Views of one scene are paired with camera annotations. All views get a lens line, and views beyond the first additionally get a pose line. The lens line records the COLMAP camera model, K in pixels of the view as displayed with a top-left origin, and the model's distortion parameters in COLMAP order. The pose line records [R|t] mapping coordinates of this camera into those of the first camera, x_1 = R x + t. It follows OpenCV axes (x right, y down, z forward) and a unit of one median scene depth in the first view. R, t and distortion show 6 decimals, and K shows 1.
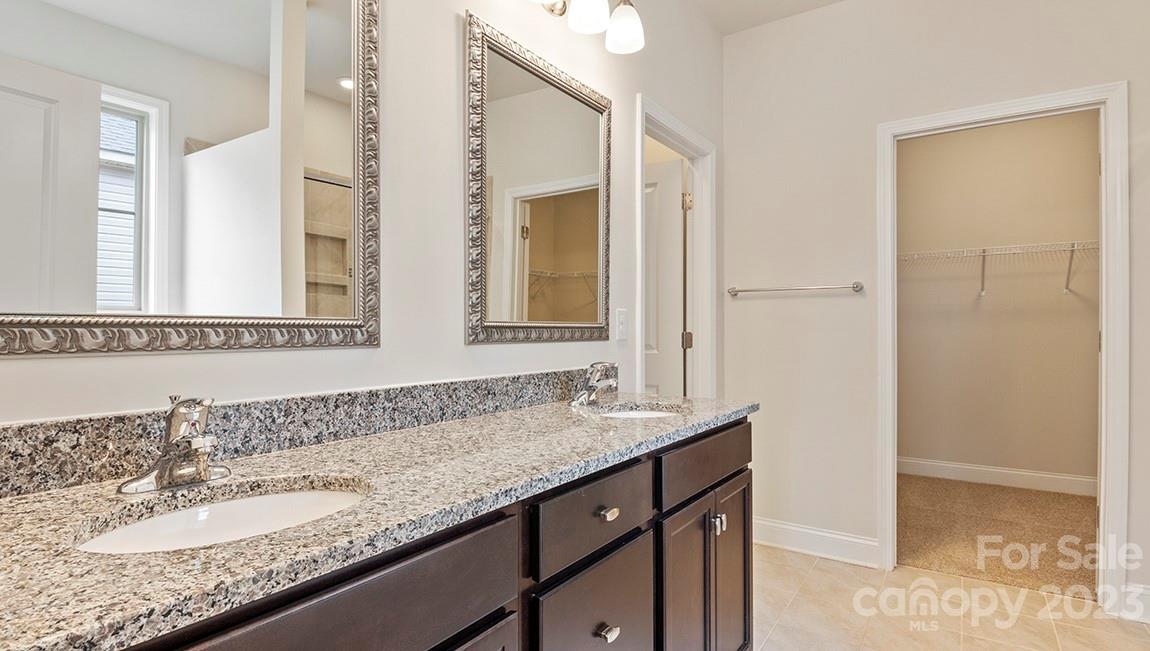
lens RADIAL K [[575.1, 0, 579.9], [0, 575.1, 322.9], [0, 0, 1]] dist [0.013161, -0.003423]
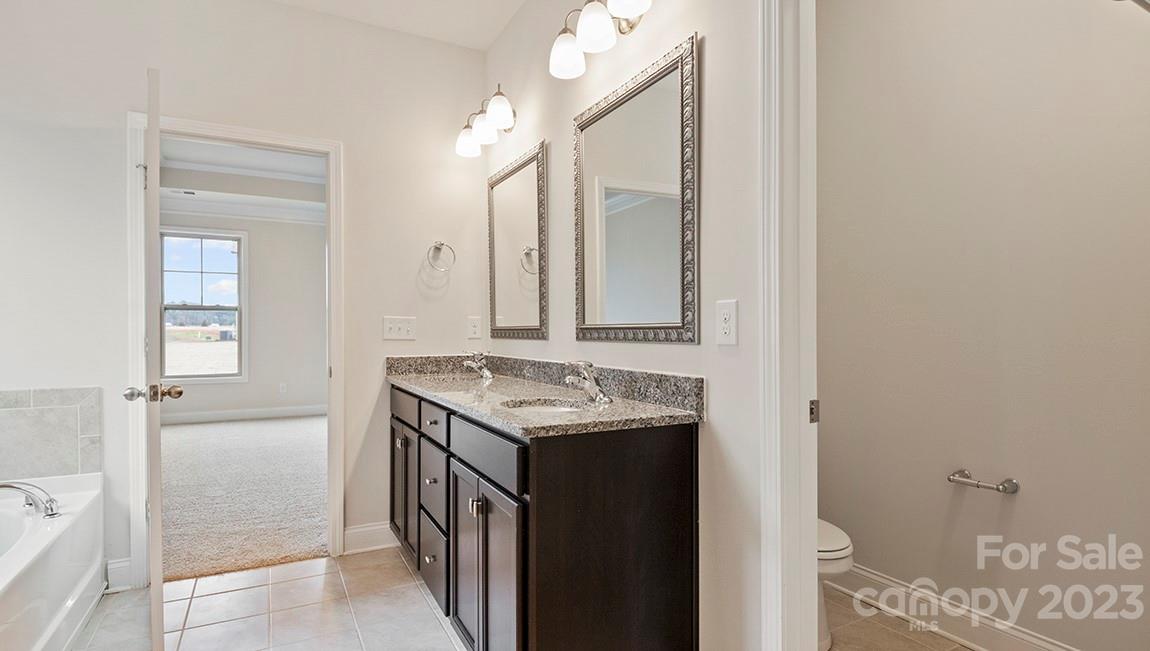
lens RADIAL K [[575.1, 0, 571.0], [0, 575.1, 330.7], [0, 0, 1]] dist [0.013161, -0.003423]
pose [[-0.482497, 0.005986, -0.875877, 0.957953], [0.021275, 0.999762, -0.004887, 0.016235], [0.875639, -0.020992, -0.482510, 1.466724]]
